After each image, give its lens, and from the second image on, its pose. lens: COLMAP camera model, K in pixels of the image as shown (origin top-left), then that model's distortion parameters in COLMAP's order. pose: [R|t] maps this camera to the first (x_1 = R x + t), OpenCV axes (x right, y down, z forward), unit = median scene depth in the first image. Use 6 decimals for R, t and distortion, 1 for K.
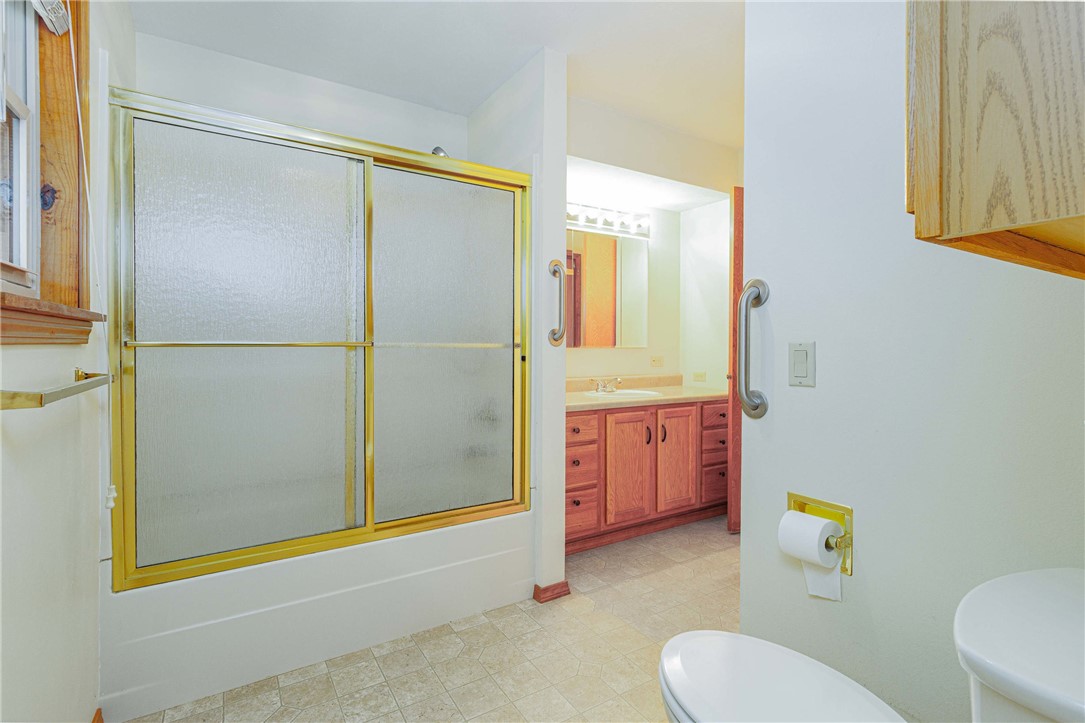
lens RADIAL K [[516.1, 0, 539.3], [0, 516.1, 353.6], [0, 0, 1]] dist [0.002363, 0.000809]
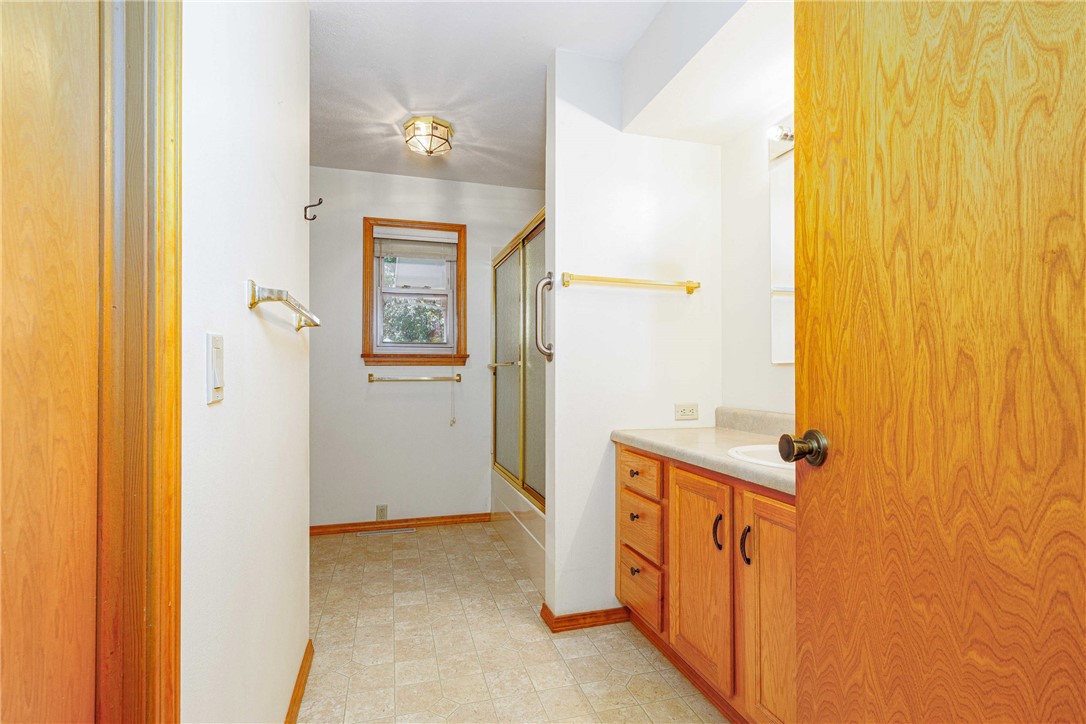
lens RADIAL K [[506.6, 0, 516.1], [0, 506.6, 369.5], [0, 0, 1]] dist [0.000708, 0.000211]
pose [[-0.301578, -0.003724, -0.953434, 0.723945], [-0.007744, 0.999969, -0.001457, 0.001417], [0.953410, 0.006944, -0.301598, 0.932848]]
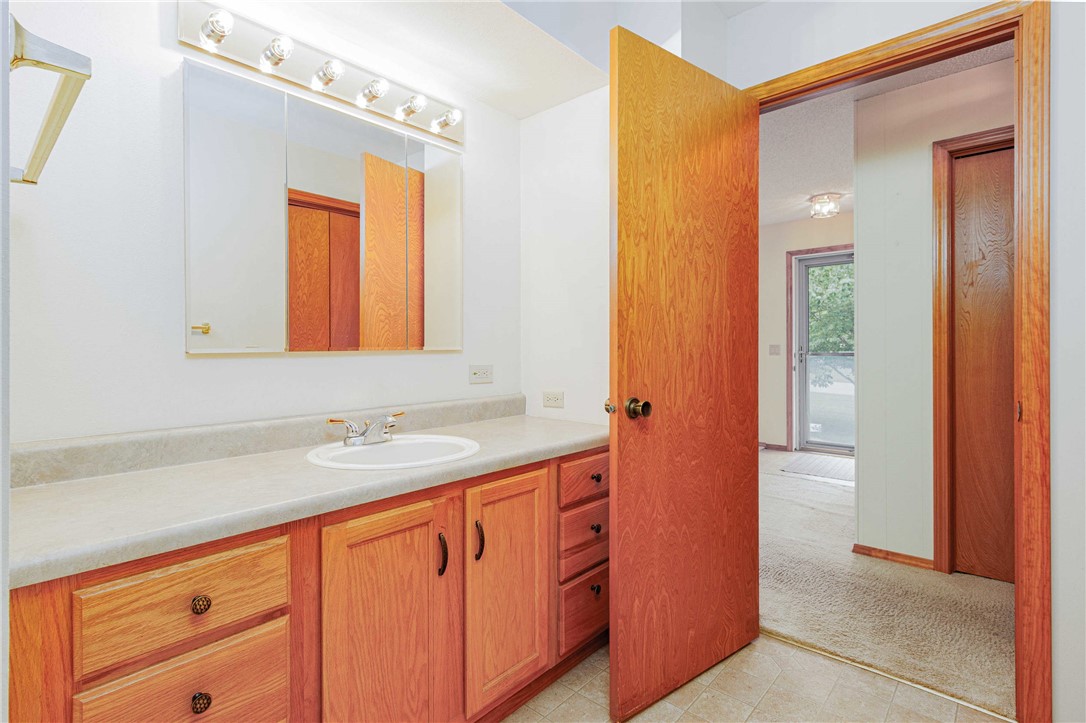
lens RADIAL K [[516.6, 0, 539.8], [0, 516.6, 353.6], [0, 0, 1]] dist [0.002363, 0.000809]
pose [[0.961522, -0.005672, 0.274670, 0.167876], [0.006310, 0.999979, -0.001439, -0.008199], [-0.274656, 0.003117, 0.961537, 0.547477]]
